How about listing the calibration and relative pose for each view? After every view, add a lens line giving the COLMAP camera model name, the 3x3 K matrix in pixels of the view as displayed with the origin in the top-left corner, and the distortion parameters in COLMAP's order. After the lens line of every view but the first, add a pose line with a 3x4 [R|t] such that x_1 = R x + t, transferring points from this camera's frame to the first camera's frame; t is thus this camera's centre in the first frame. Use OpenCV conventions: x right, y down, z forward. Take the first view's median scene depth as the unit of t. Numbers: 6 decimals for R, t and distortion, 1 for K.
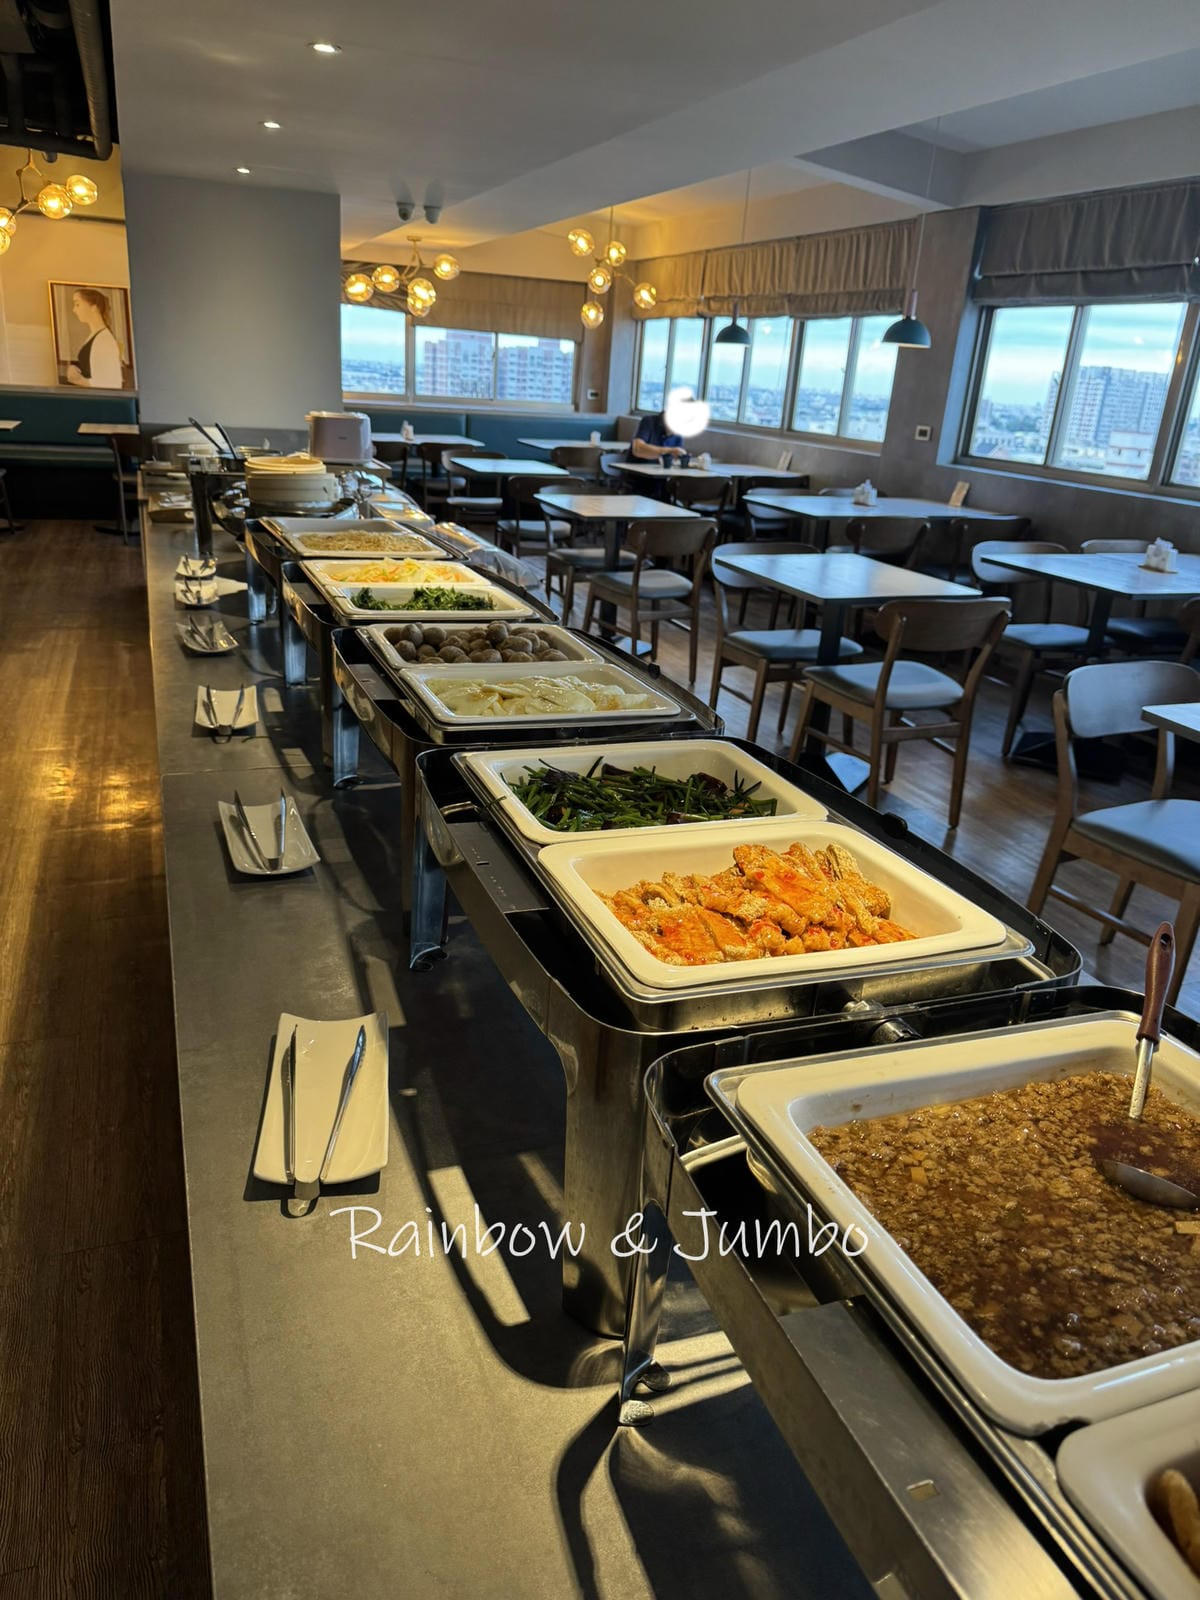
lens RADIAL K [[1131.1, 0, 597.4], [0, 1131.1, 803.0], [0, 0, 1]] dist [-0.039754, -0.001458]
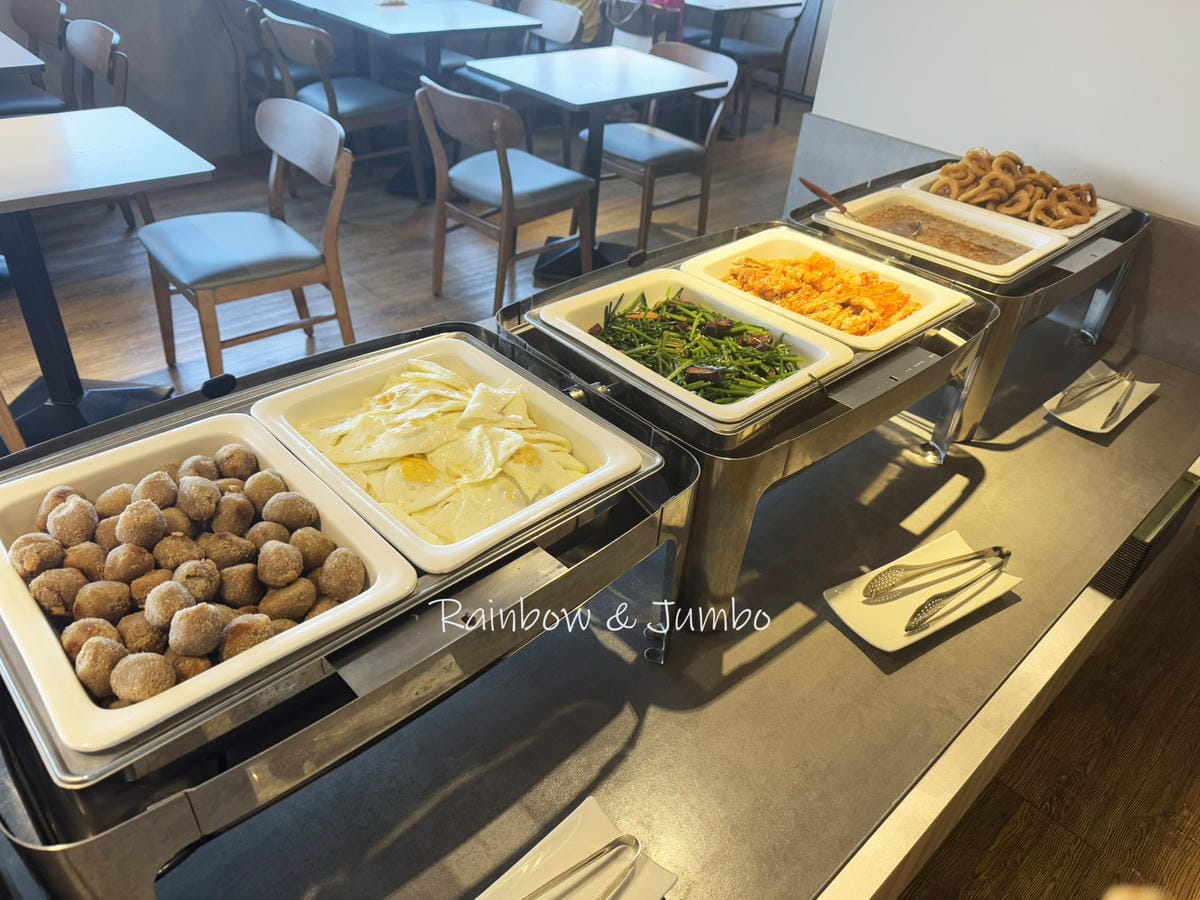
lens RADIAL K [[849.7, 0, 599.0], [0, 849.7, 450.6], [0, 0, 1]] dist [0.028779, -0.014473]
pose [[-0.385767, -0.602152, 0.698997, -0.689482], [0.229008, 0.671432, 0.704793, -0.650573], [-0.893722, 0.431962, -0.121119, 1.379308]]
